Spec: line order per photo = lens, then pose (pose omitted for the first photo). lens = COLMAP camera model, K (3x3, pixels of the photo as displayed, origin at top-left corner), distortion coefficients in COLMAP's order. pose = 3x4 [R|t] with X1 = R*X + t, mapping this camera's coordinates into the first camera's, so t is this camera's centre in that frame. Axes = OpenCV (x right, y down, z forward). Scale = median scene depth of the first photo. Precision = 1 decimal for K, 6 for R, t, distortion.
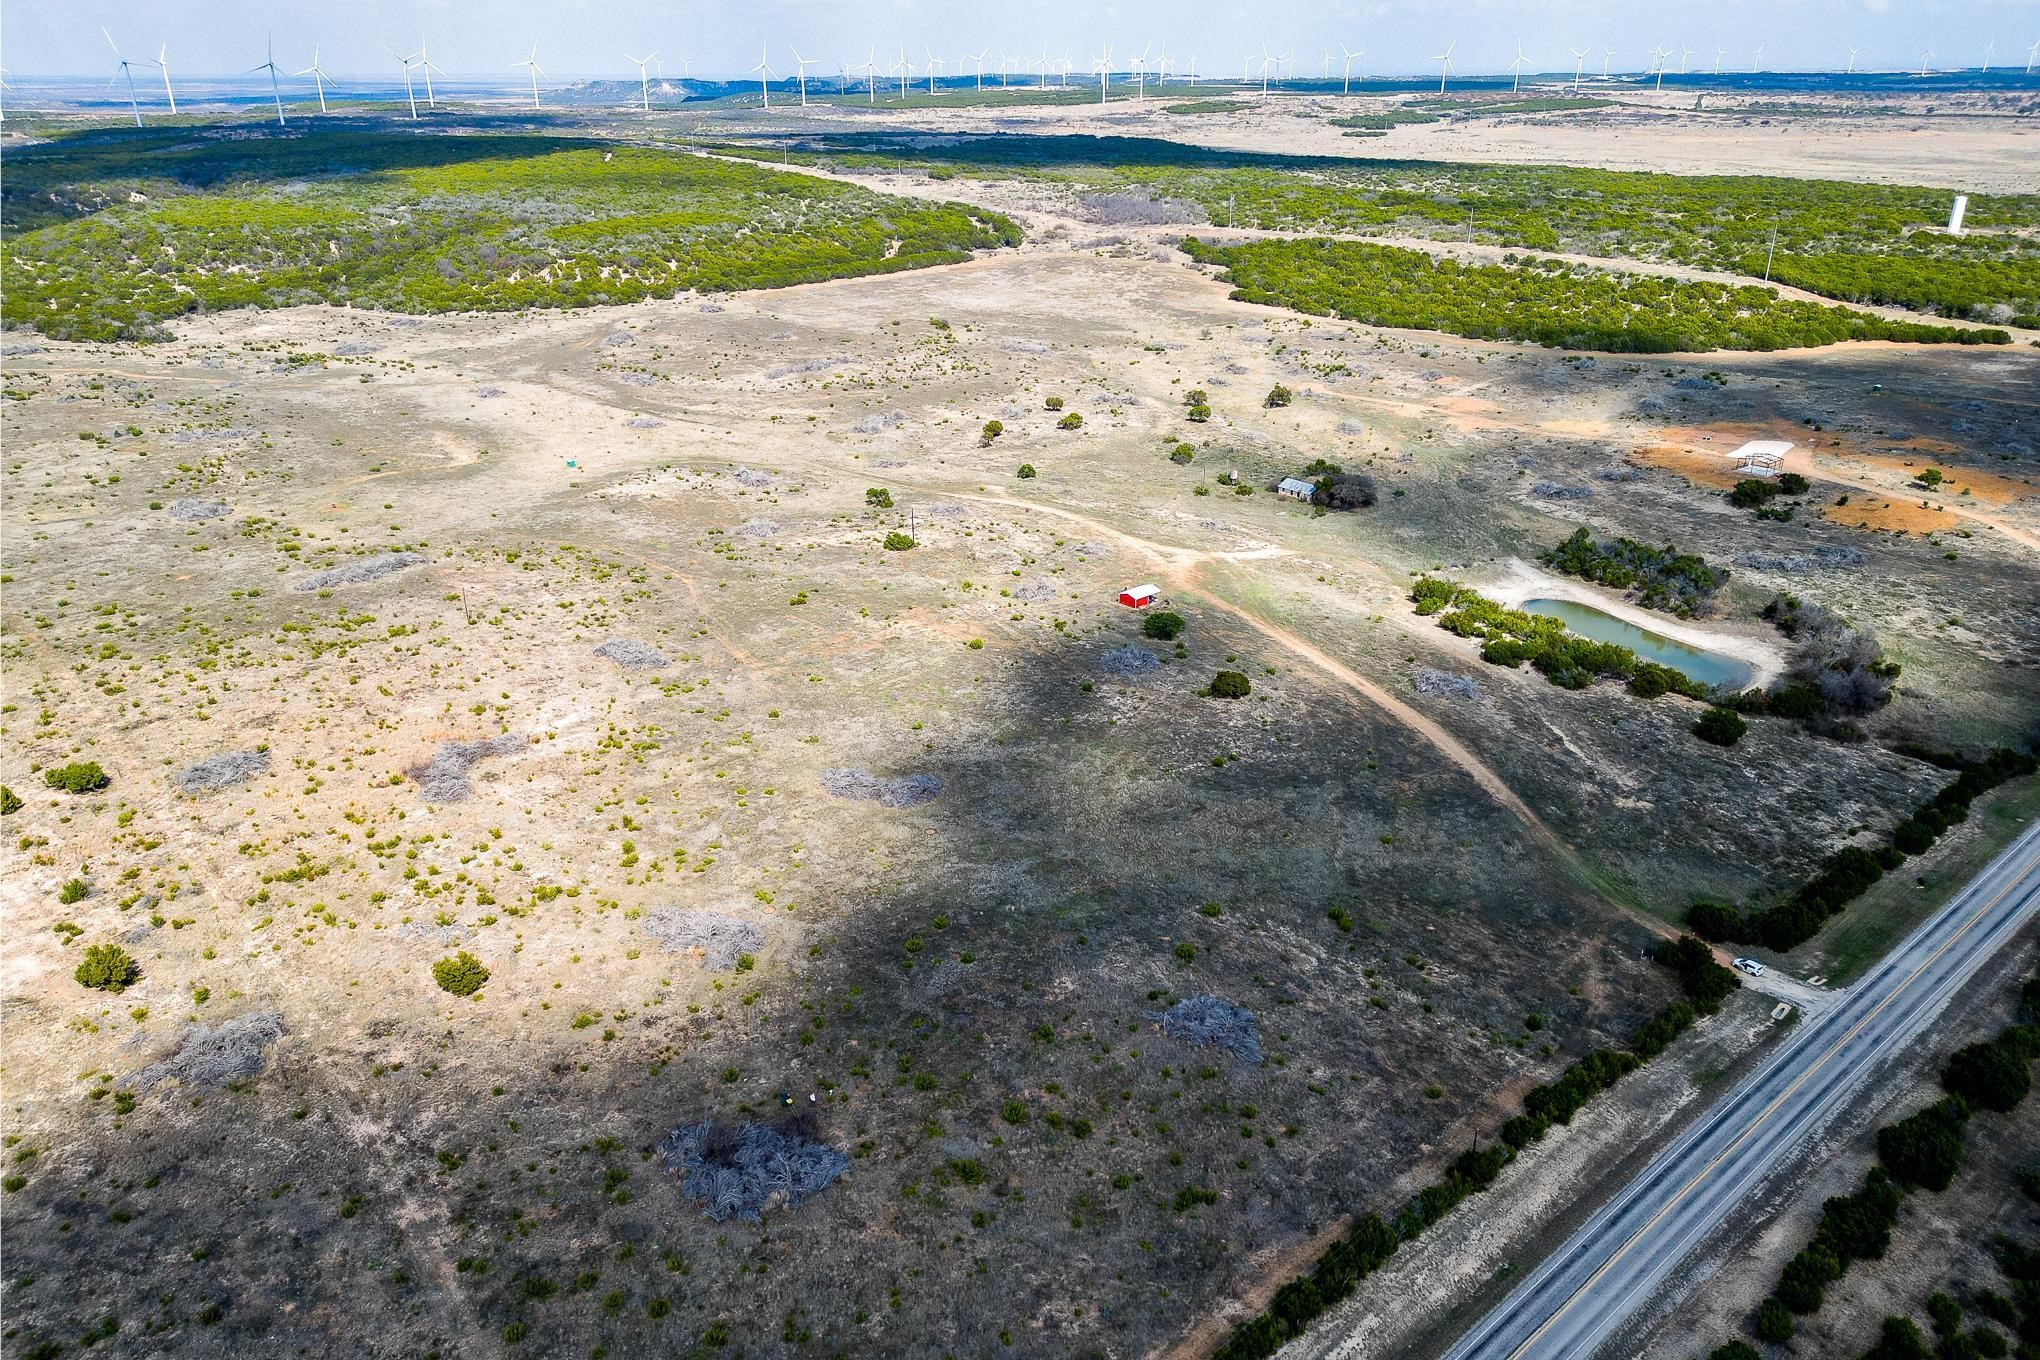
lens RADIAL K [[1417.8, 0, 1017.5], [0, 1417.8, 704.3], [0, 0, 1]] dist [0.076115, -0.070937]
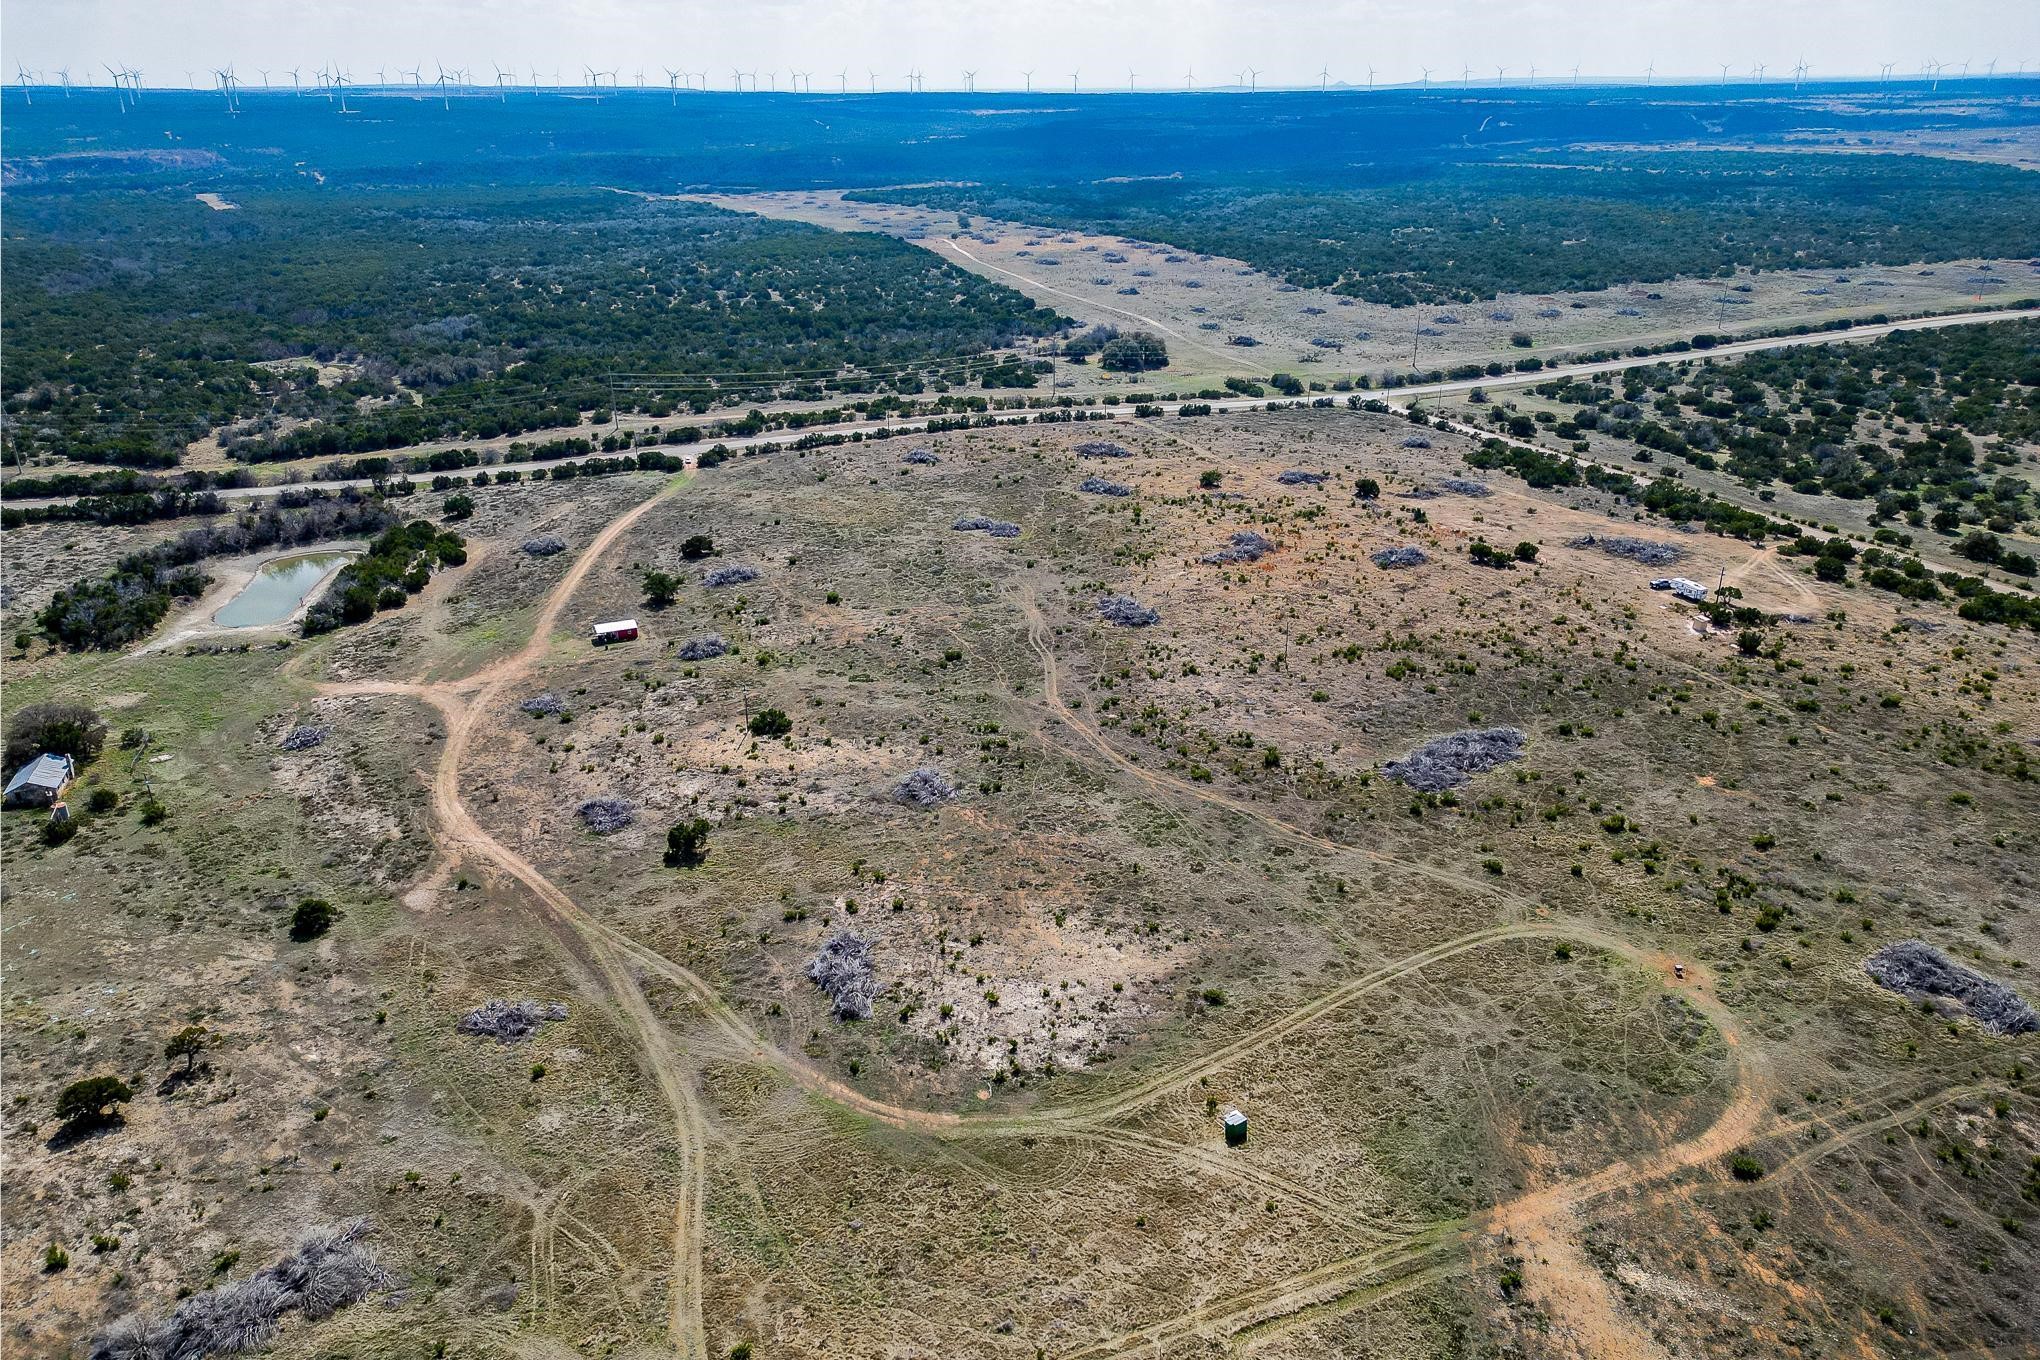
lens RADIAL K [[1417.8, 0, 1017.5], [0, 1417.8, 704.3], [0, 0, 1]] dist [0.076115, -0.070937]
pose [[-0.941306, -0.127781, 0.312435, -0.614732], [0.145587, 0.681385, 0.717300, -0.894418], [-0.304546, 0.720685, -0.622788, 1.994637]]
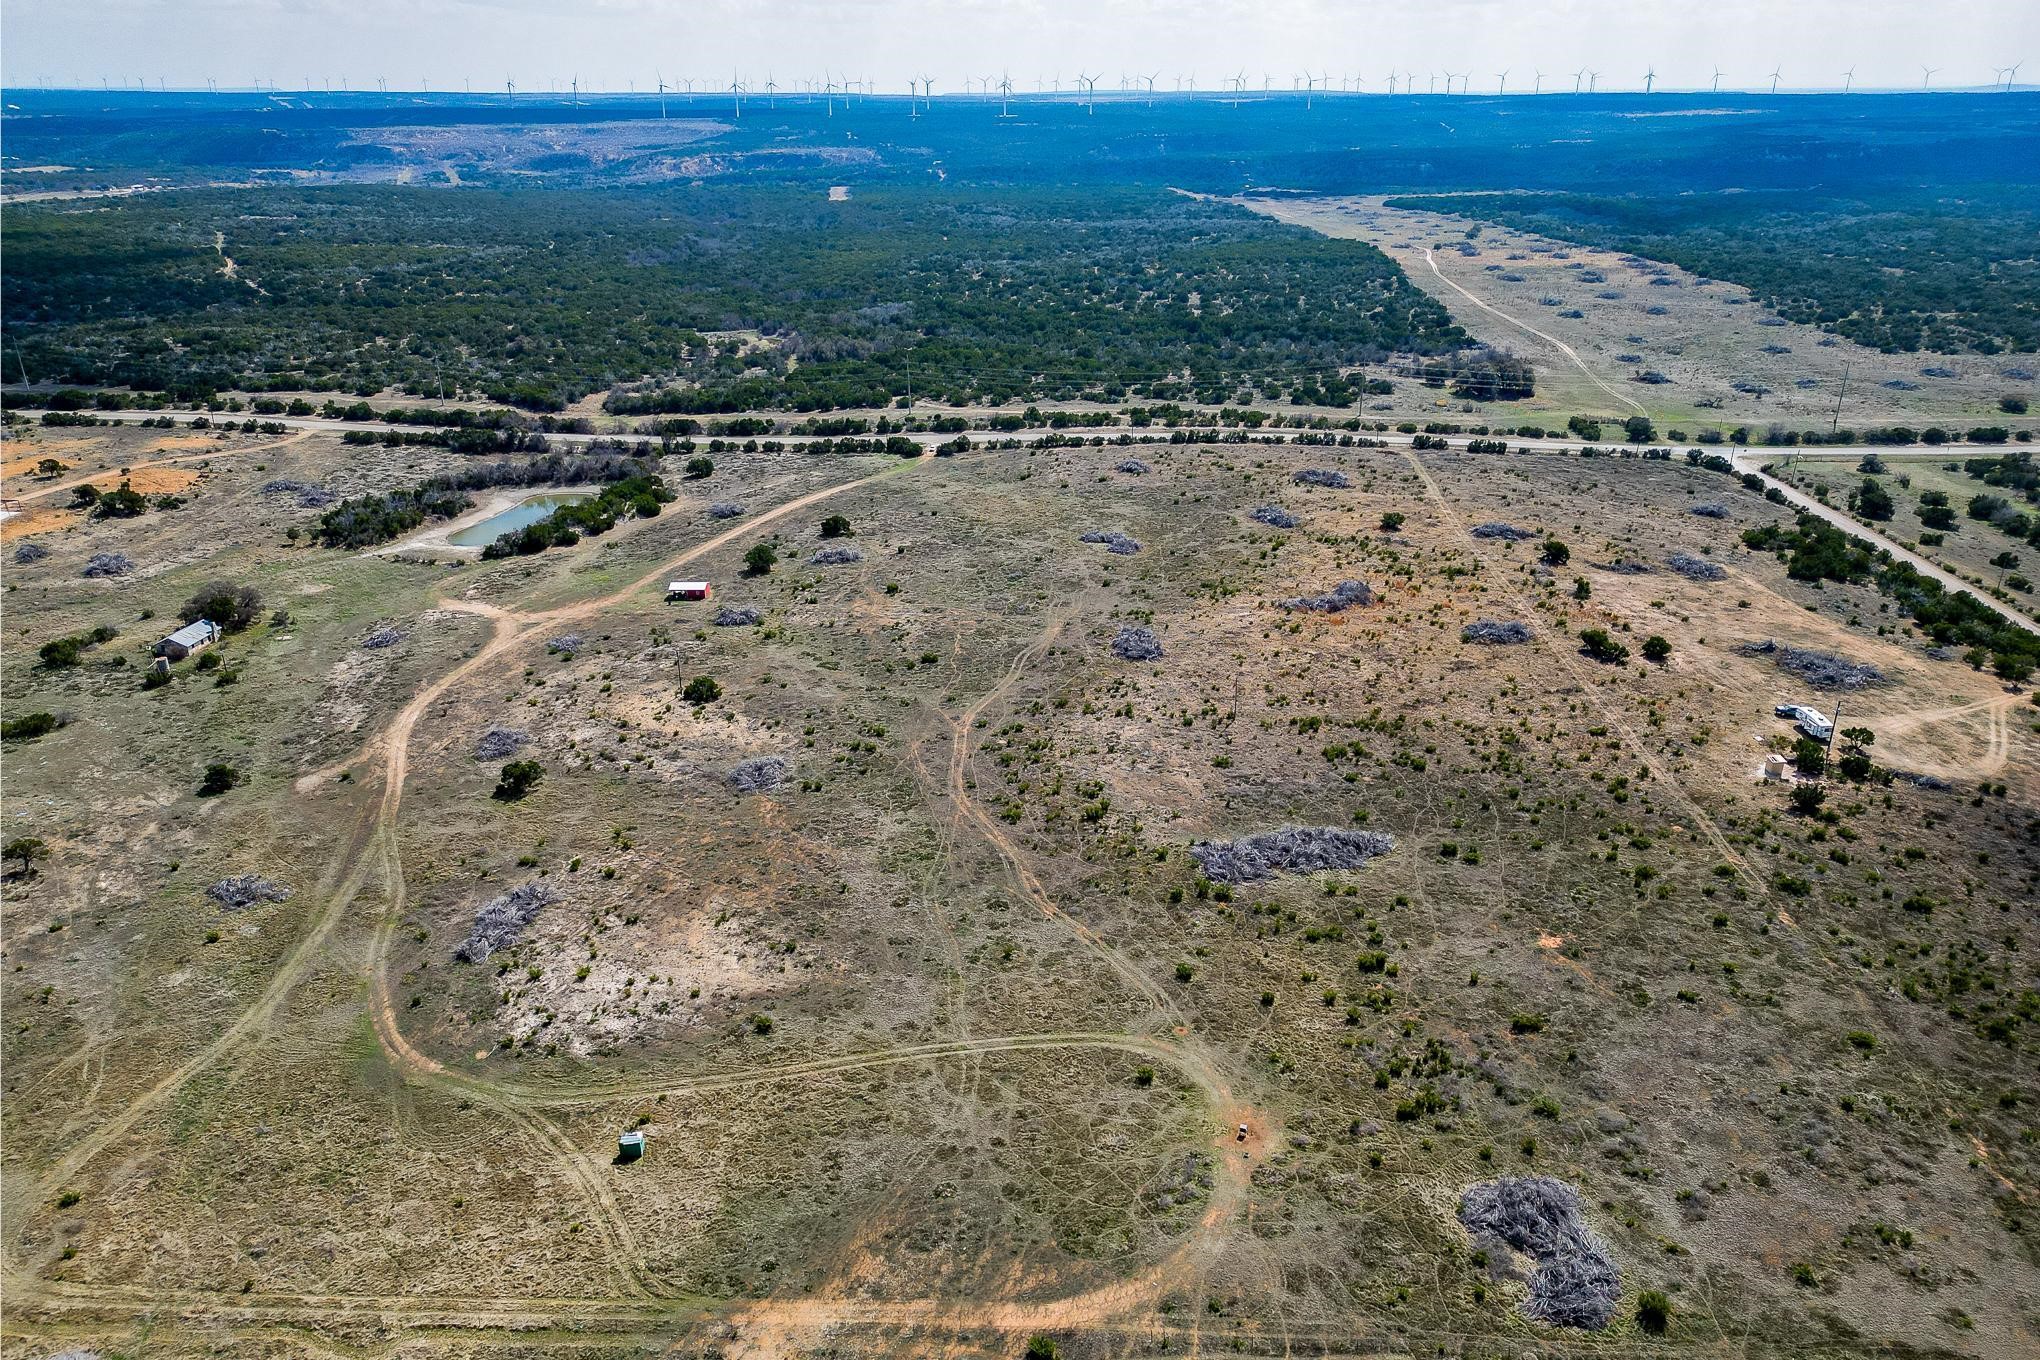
lens RADIAL K [[1417.8, 0, 1017.5], [0, 1417.8, 704.3], [0, 0, 1]] dist [0.076115, -0.070937]
pose [[-0.715371, -0.272342, 0.643486, -1.010812], [0.291162, 0.720974, 0.628825, -0.778812], [-0.635193, 0.637202, -0.436468, 1.742487]]
